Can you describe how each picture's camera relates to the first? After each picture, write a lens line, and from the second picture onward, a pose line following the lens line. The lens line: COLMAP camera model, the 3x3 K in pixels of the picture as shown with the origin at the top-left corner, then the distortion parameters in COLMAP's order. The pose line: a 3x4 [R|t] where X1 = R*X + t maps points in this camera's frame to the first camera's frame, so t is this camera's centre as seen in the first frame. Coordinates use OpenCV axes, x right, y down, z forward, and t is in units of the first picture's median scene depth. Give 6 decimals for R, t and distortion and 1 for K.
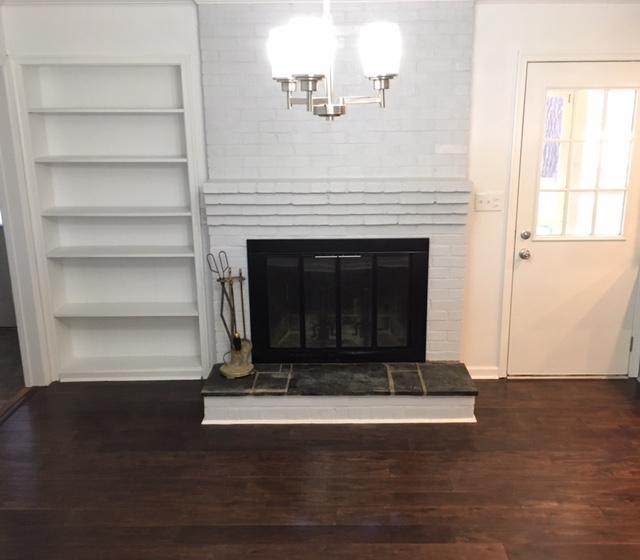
lens RADIAL K [[651.7, 0, 320.0], [0, 651.7, 280.0], [0, 0, 1]] dist [0.007364, 0.013841]
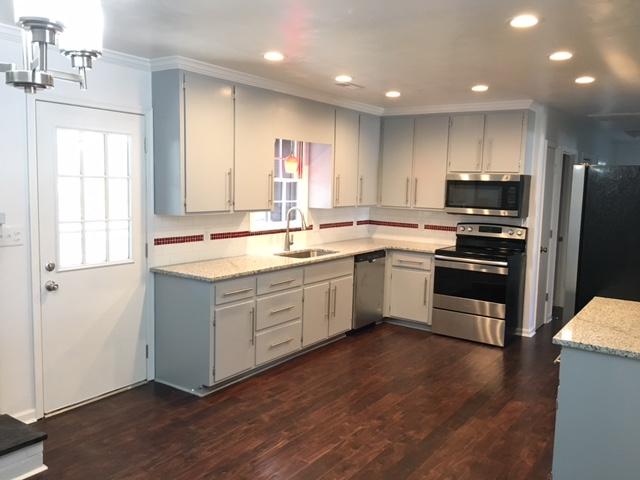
lens RADIAL K [[552.9, 0, 320.0], [0, 552.9, 240.0], [0, 0, 1]] dist [0.064859, -0.008309]
pose [[0.575742, -0.065942, 0.814968, -0.152873], [0.184319, 0.981553, -0.050793, 0.011439], [-0.796585, 0.179458, 0.577276, 0.161302]]
